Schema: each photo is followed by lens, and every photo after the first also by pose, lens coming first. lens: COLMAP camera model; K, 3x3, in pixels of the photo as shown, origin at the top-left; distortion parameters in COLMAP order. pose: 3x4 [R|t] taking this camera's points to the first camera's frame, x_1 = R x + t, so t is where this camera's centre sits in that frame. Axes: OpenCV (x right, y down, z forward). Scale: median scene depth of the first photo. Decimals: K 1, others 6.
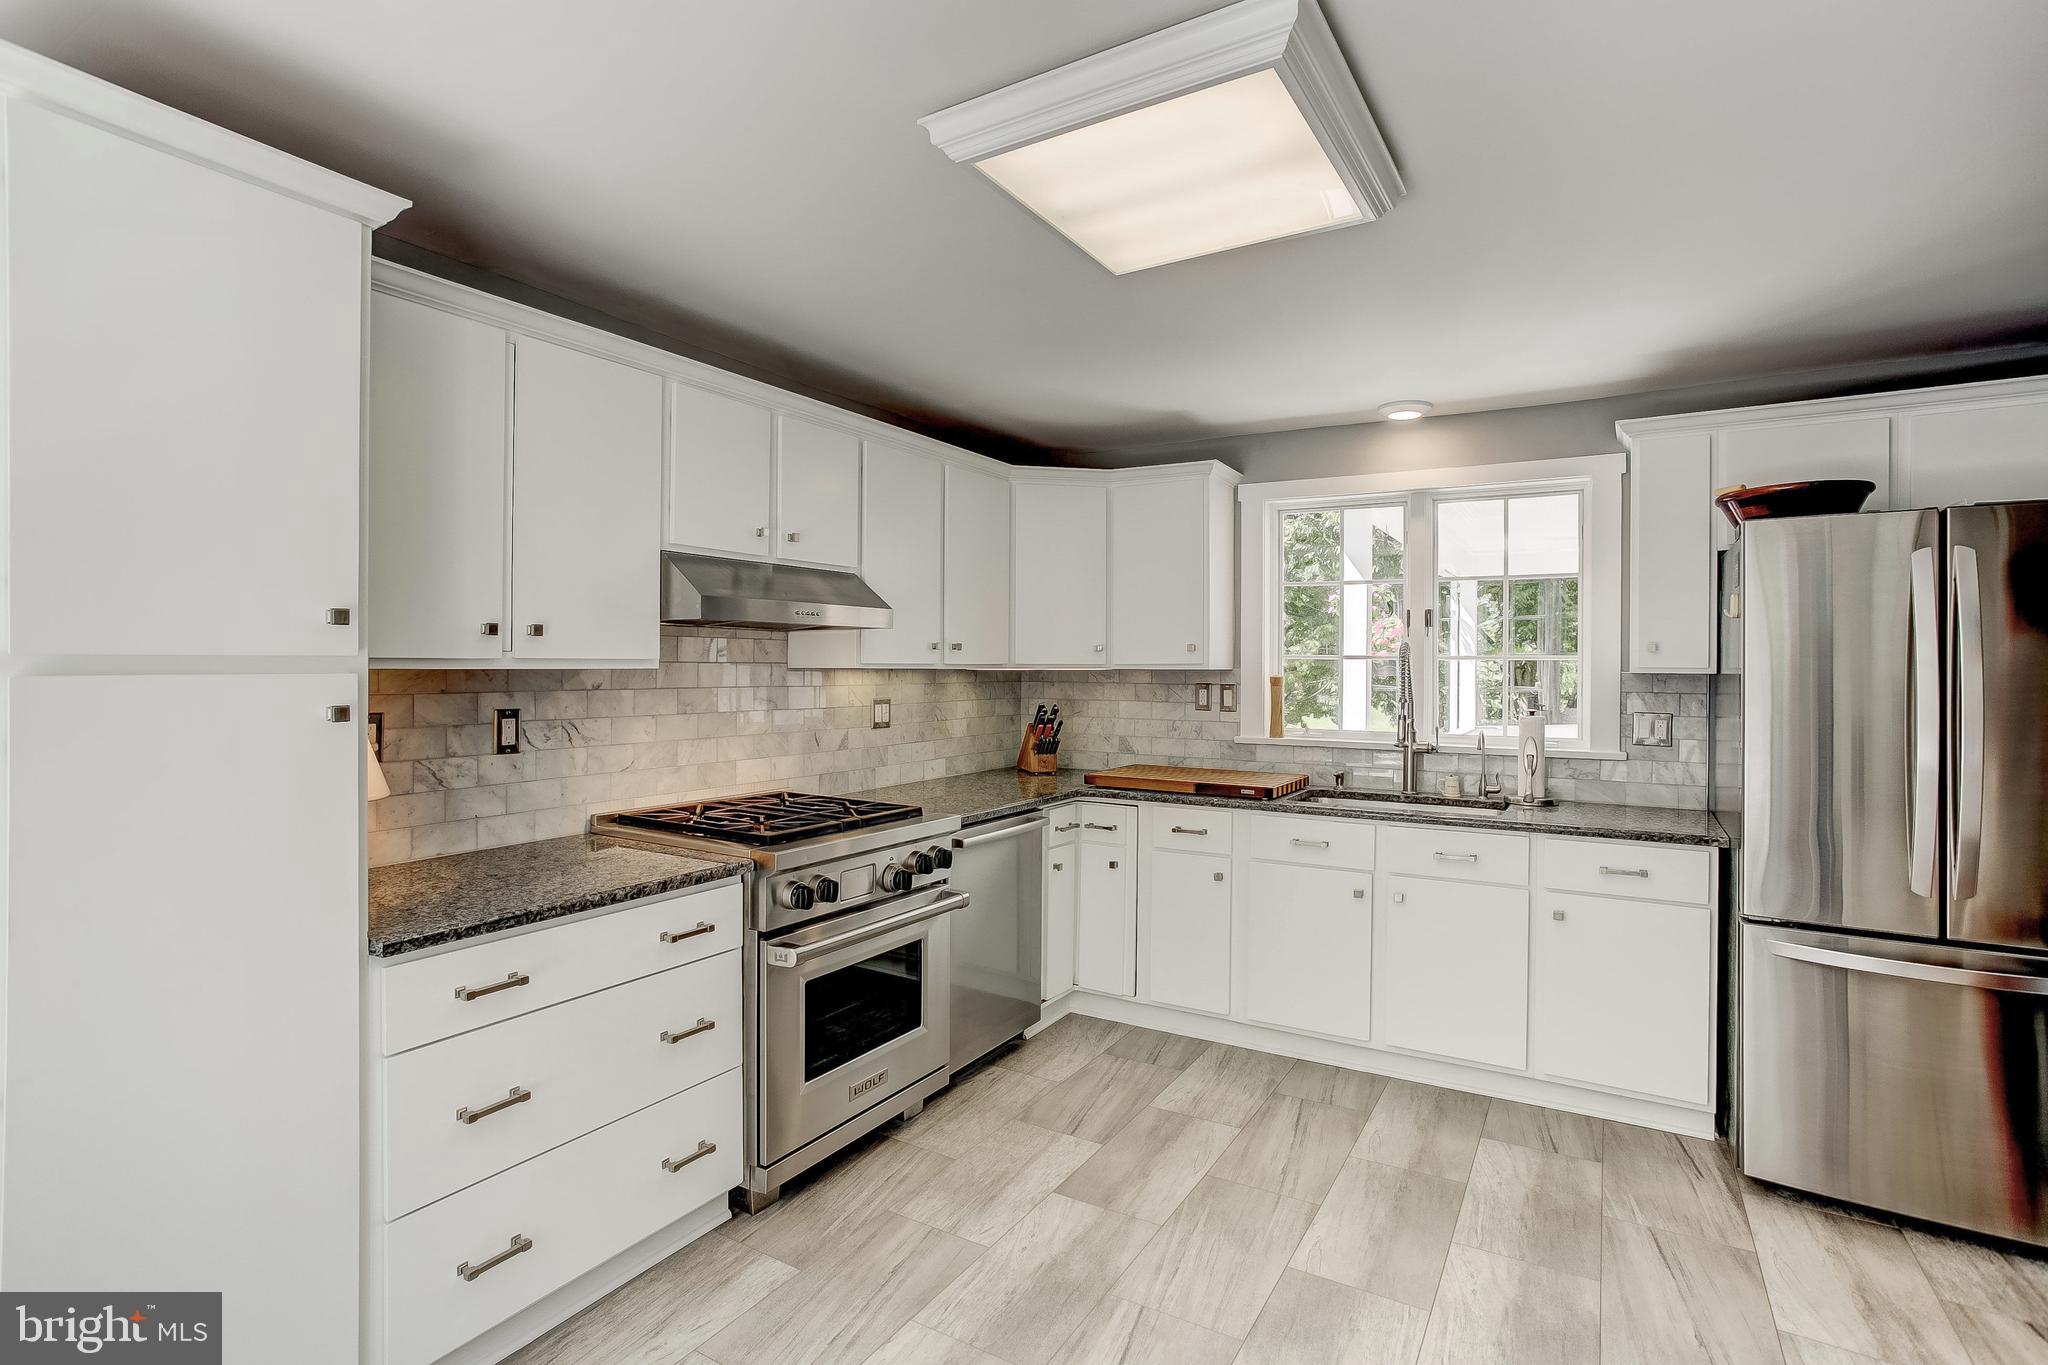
lens RADIAL K [[1015.9, 0, 1013.2], [0, 1015.9, 666.0], [0, 0, 1]] dist [-0.047503, 0.038652]
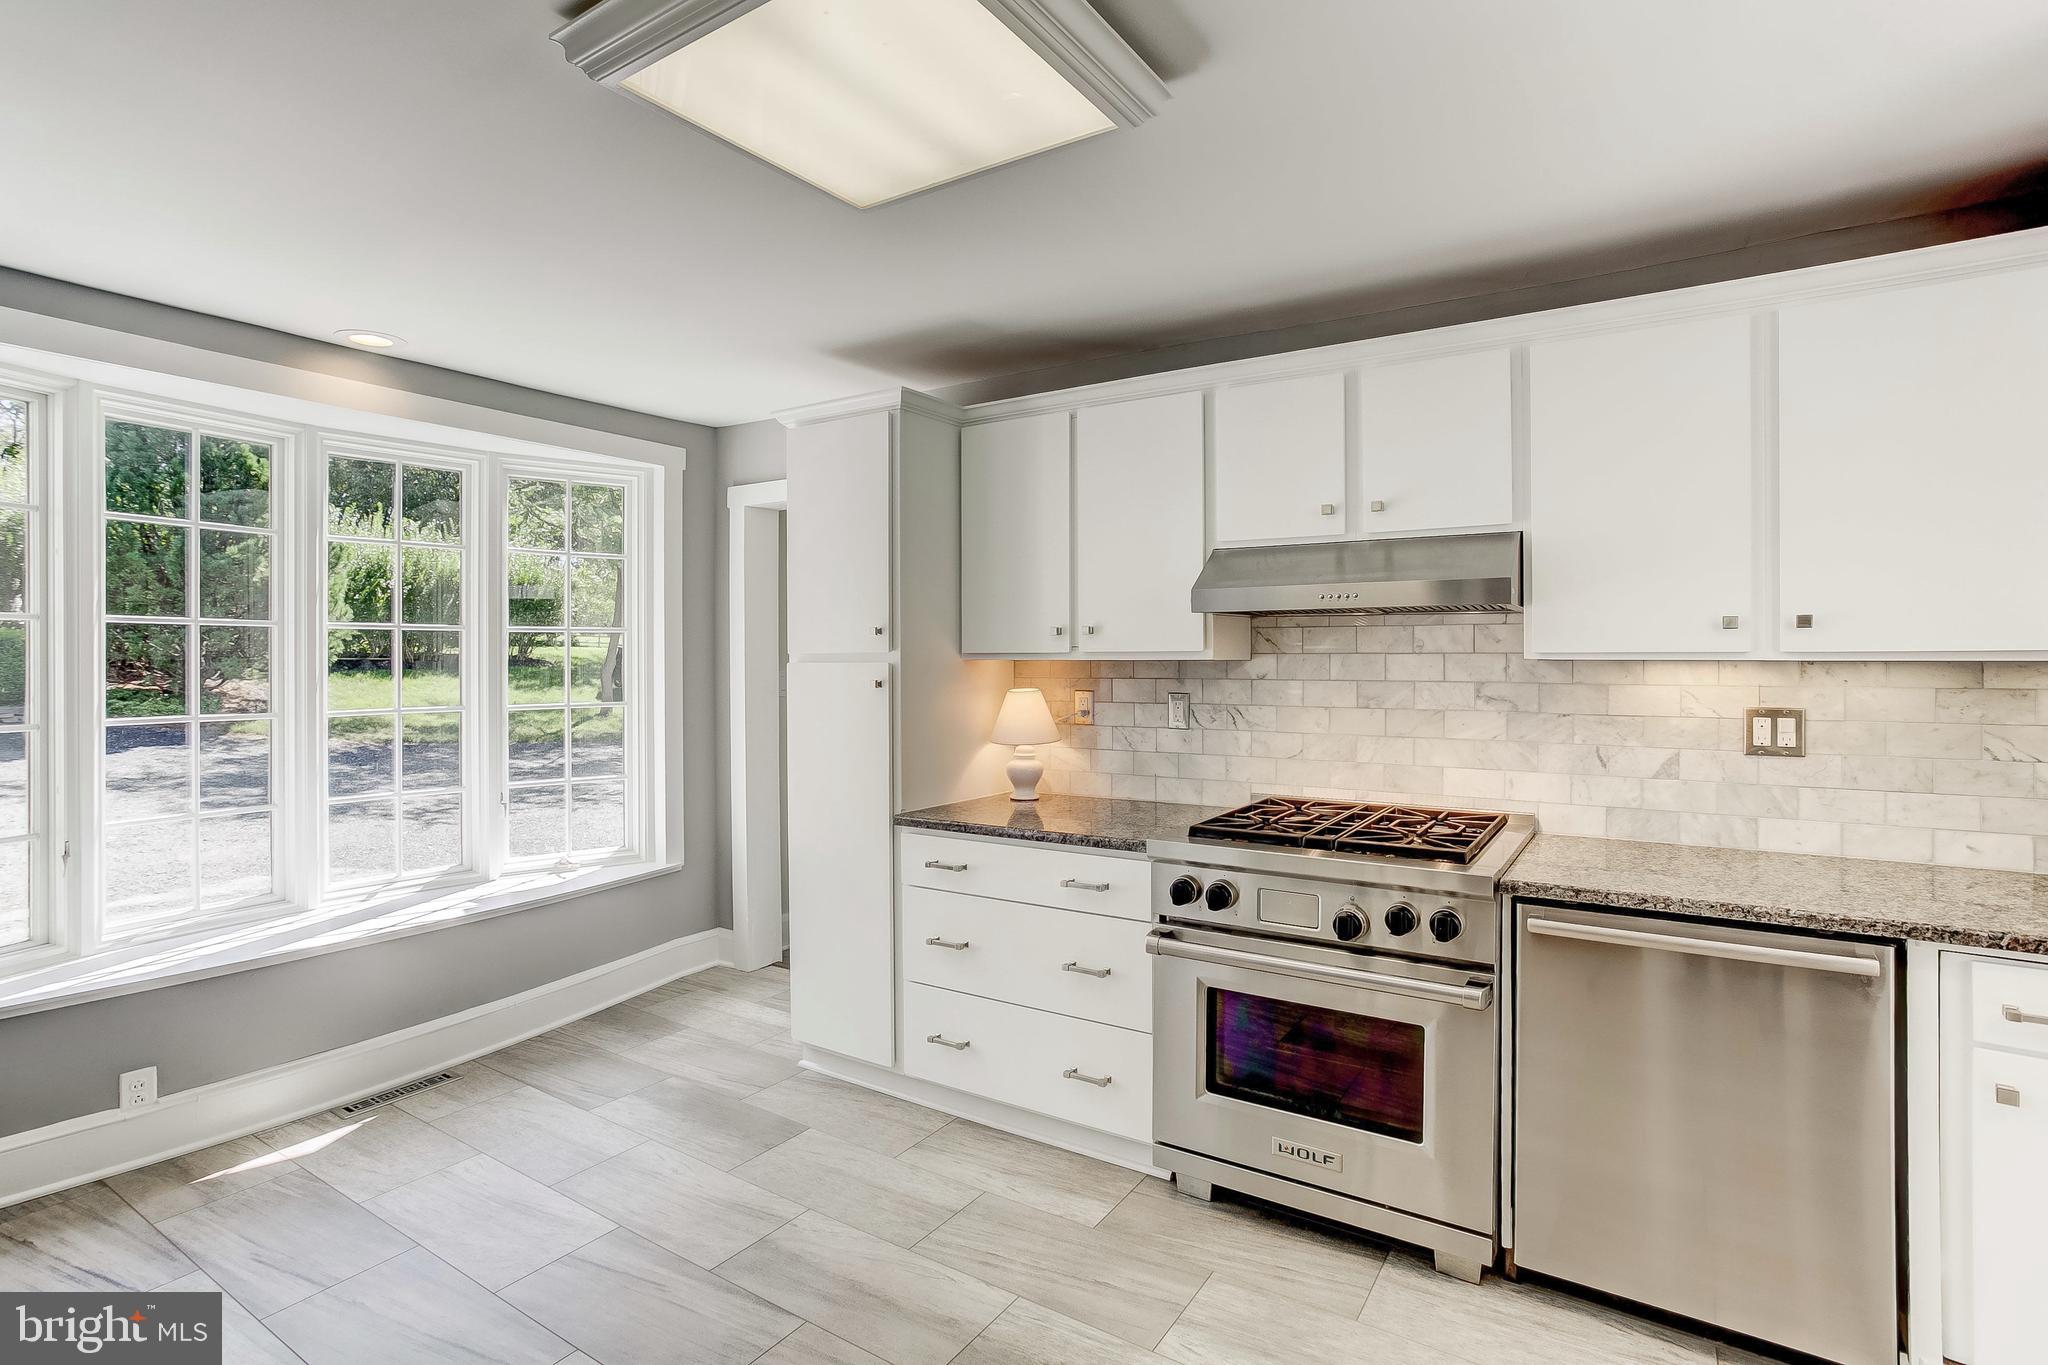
lens RADIAL K [[1015.9, 0, 1013.2], [0, 1015.9, 666.0], [0, 0, 1]] dist [-0.047503, 0.038652]
pose [[-0.040778, 0.003888, -0.999161, 0.701809], [0.001663, 0.999991, 0.003823, 0.004459], [0.999167, -0.001506, -0.040784, 0.793122]]
